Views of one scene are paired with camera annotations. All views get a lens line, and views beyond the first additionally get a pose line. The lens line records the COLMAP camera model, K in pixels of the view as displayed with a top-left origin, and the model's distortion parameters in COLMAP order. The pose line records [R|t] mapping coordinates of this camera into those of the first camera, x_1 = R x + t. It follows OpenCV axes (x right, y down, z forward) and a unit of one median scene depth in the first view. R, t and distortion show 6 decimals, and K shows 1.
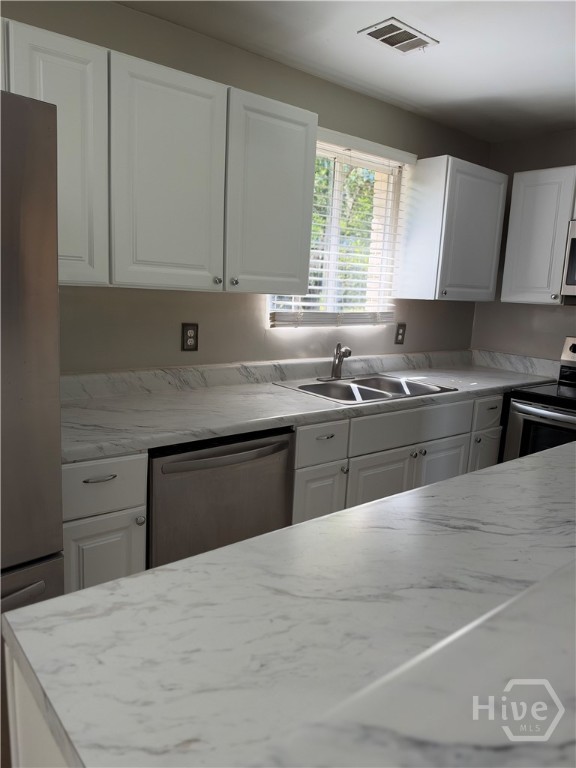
lens RADIAL K [[556.8, 0, 301.0], [0, 556.8, 383.3], [0, 0, 1]] dist [0.111455, -0.123561]
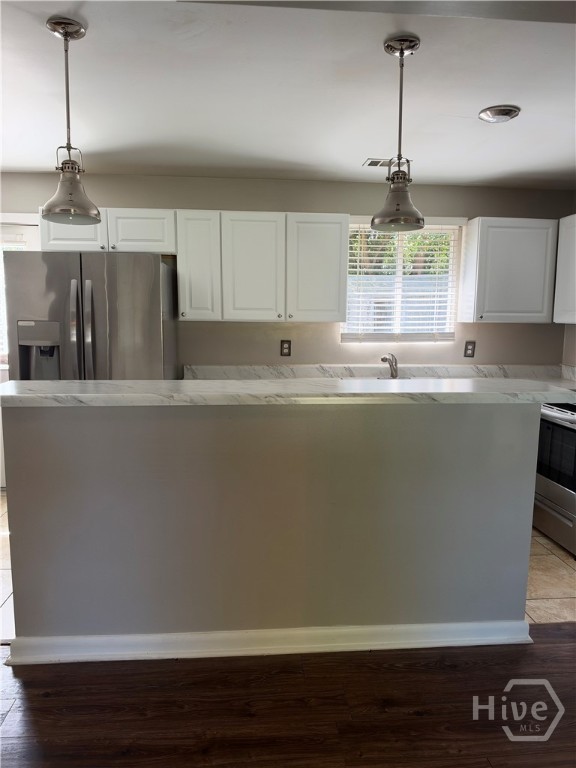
lens RADIAL K [[556.8, 0, 301.0], [0, 556.8, 383.3], [0, 0, 1]] dist [0.111455, -0.123561]
pose [[0.823798, 0.040503, -0.565434, 0.694849], [-0.066051, 0.997509, -0.024778, 0.056232], [0.563022, 0.057759, 0.824421, -0.330596]]
